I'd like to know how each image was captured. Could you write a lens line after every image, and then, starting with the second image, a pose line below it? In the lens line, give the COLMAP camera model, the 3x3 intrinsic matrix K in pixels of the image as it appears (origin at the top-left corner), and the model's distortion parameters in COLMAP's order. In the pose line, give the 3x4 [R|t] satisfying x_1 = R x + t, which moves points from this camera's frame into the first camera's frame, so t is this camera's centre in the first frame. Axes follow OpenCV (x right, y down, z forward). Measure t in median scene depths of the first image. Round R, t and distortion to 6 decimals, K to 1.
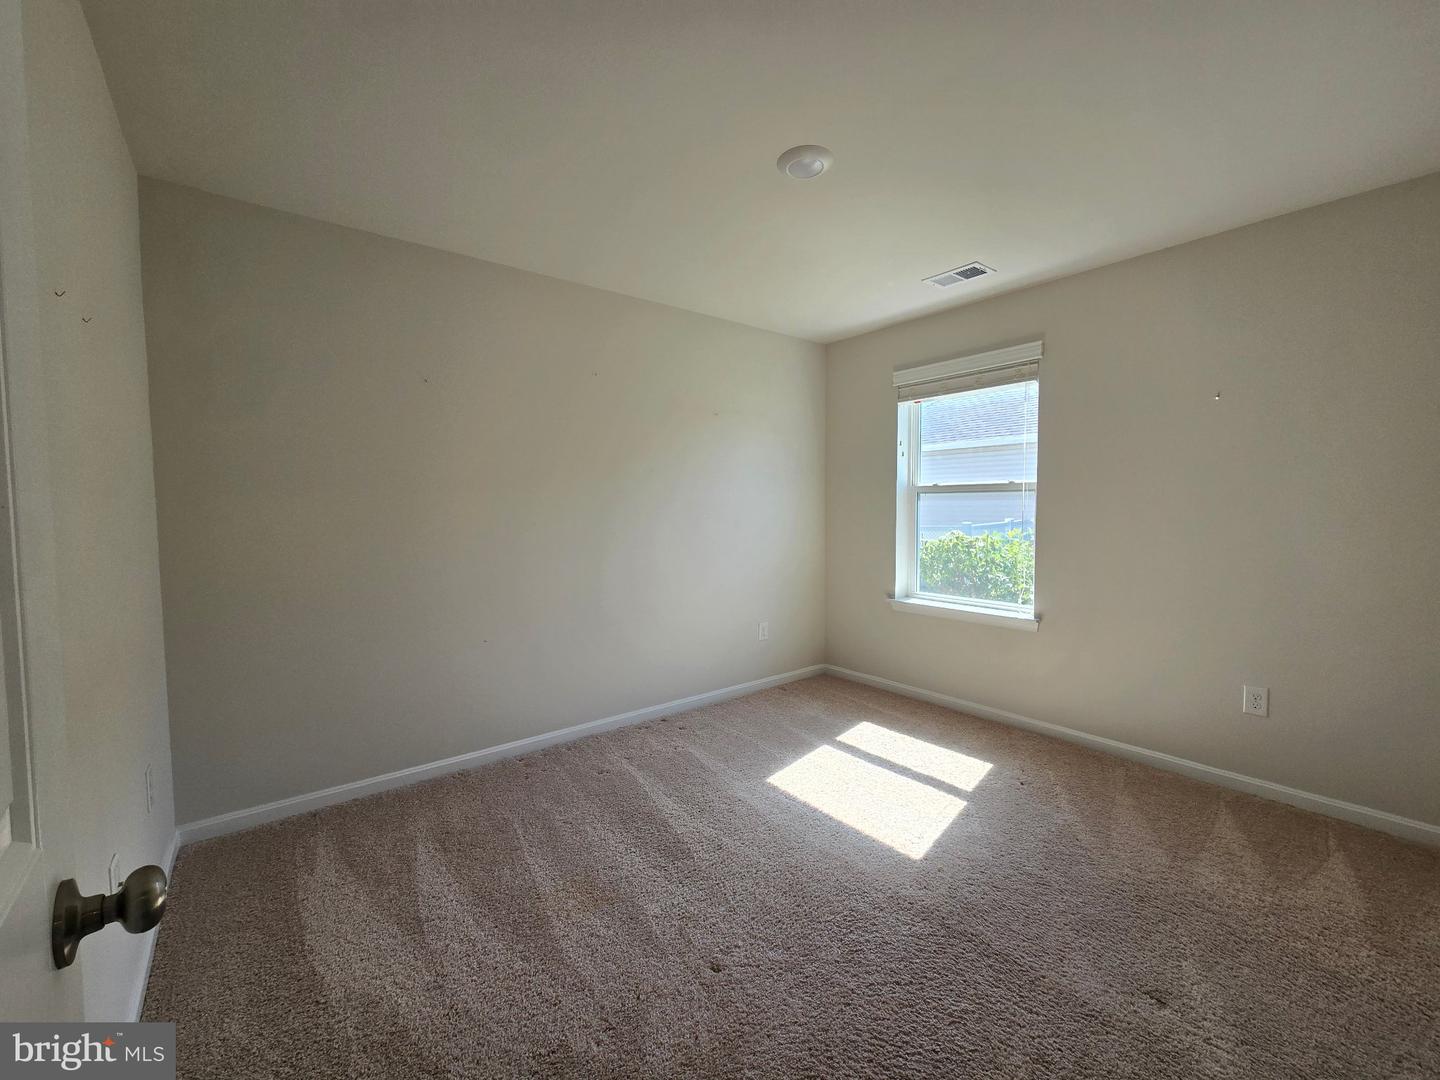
lens RADIAL K [[593.0, 0, 716.2], [0, 593.0, 539.5], [0, 0, 1]] dist [-0.001522, 0.000175]
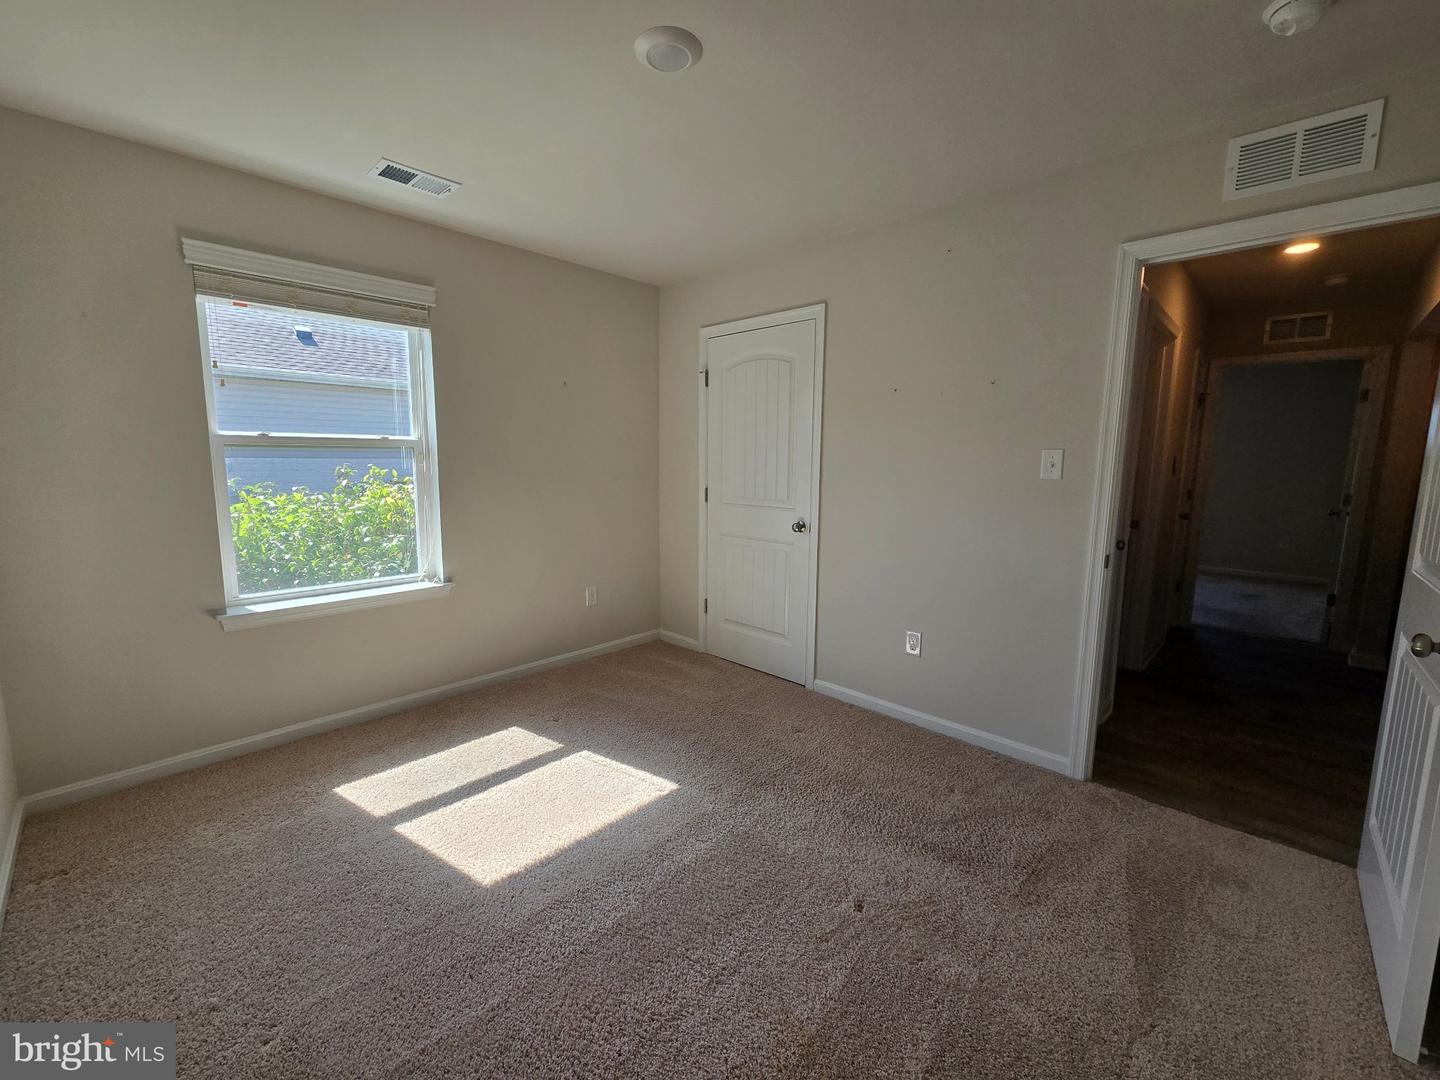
lens RADIAL K [[593.0, 0, 716.2], [0, 593.0, 539.5], [0, 0, 1]] dist [-0.001522, 0.000175]
pose [[-0.133477, -0.122448, 0.983458, -0.465742], [0.061418, 0.989408, 0.131525, -0.036583], [-0.989147, 0.077958, -0.124543, 0.684118]]
